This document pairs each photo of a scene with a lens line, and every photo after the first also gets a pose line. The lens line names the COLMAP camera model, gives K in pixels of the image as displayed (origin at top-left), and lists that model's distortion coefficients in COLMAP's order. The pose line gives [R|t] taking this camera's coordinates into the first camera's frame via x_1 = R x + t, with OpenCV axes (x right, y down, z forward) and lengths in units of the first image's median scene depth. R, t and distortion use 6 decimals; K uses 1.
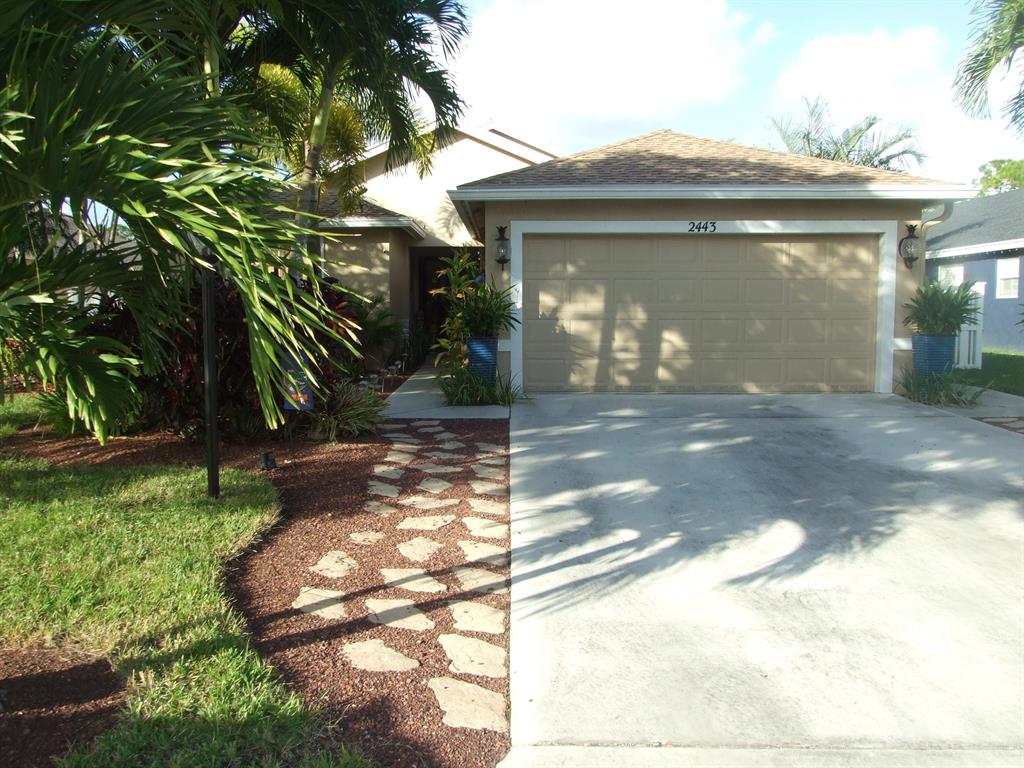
lens RADIAL K [[824.0, 0, 504.5], [0, 824.0, 375.5], [0, 0, 1]] dist [-0.054897, 0.046373]
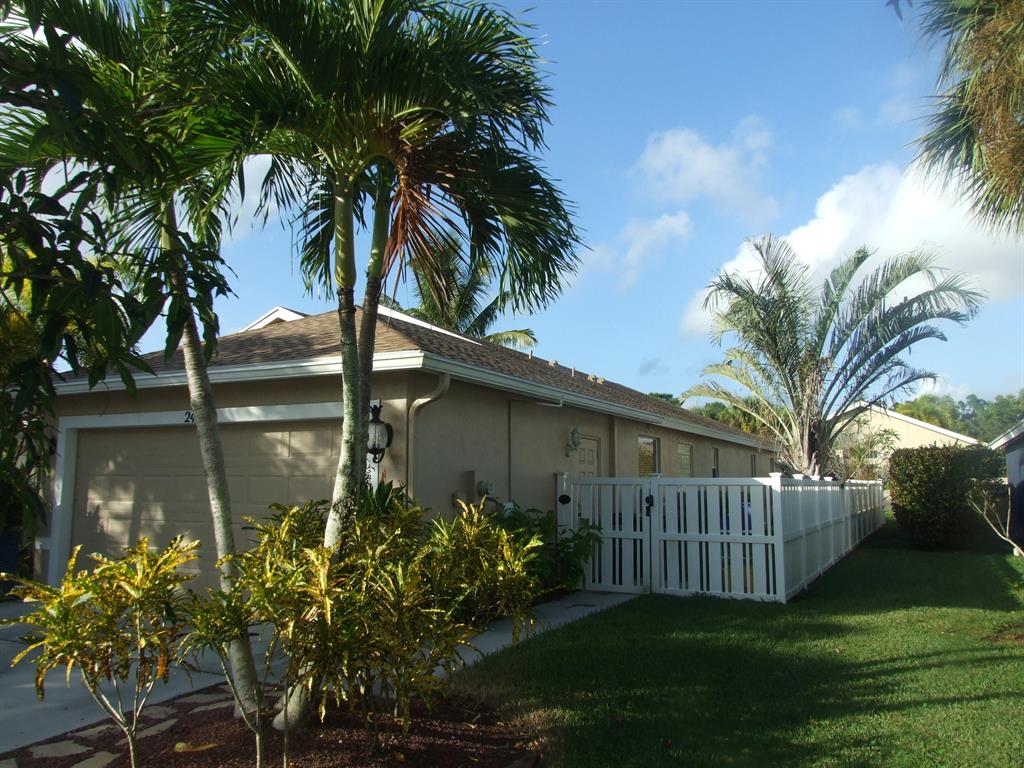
lens RADIAL K [[824.0, 0, 509.5], [0, 824.0, 388.1], [0, 0, 1]] dist [-0.054897, 0.046373]
pose [[0.887140, -0.046418, -0.459159, 0.920542], [-0.044265, 0.981783, -0.184777, -0.062692], [0.459372, 0.184248, 0.868925, 0.375984]]
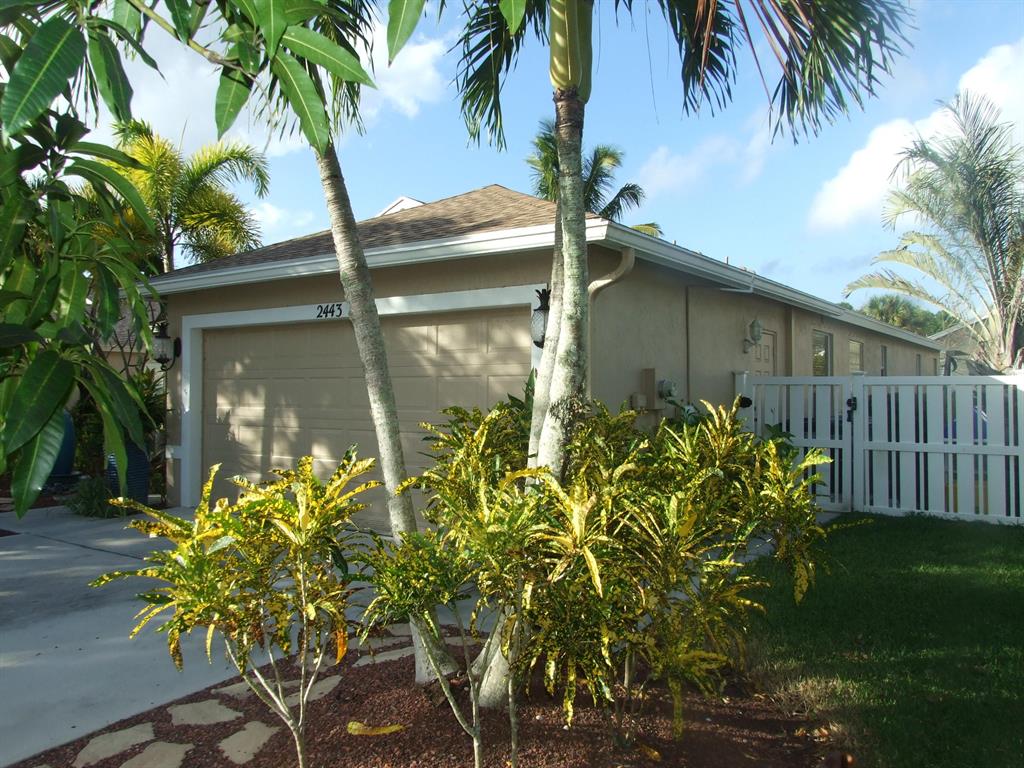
lens RADIAL K [[824.0, 0, 513.1], [0, 824.0, 379.0], [0, 0, 1]] dist [-0.054897, 0.046373]
pose [[0.822607, -0.004741, -0.568590, 0.806009], [-0.047821, 0.995846, -0.077490, -0.063983], [0.566595, 0.090934, 0.818963, 0.455377]]
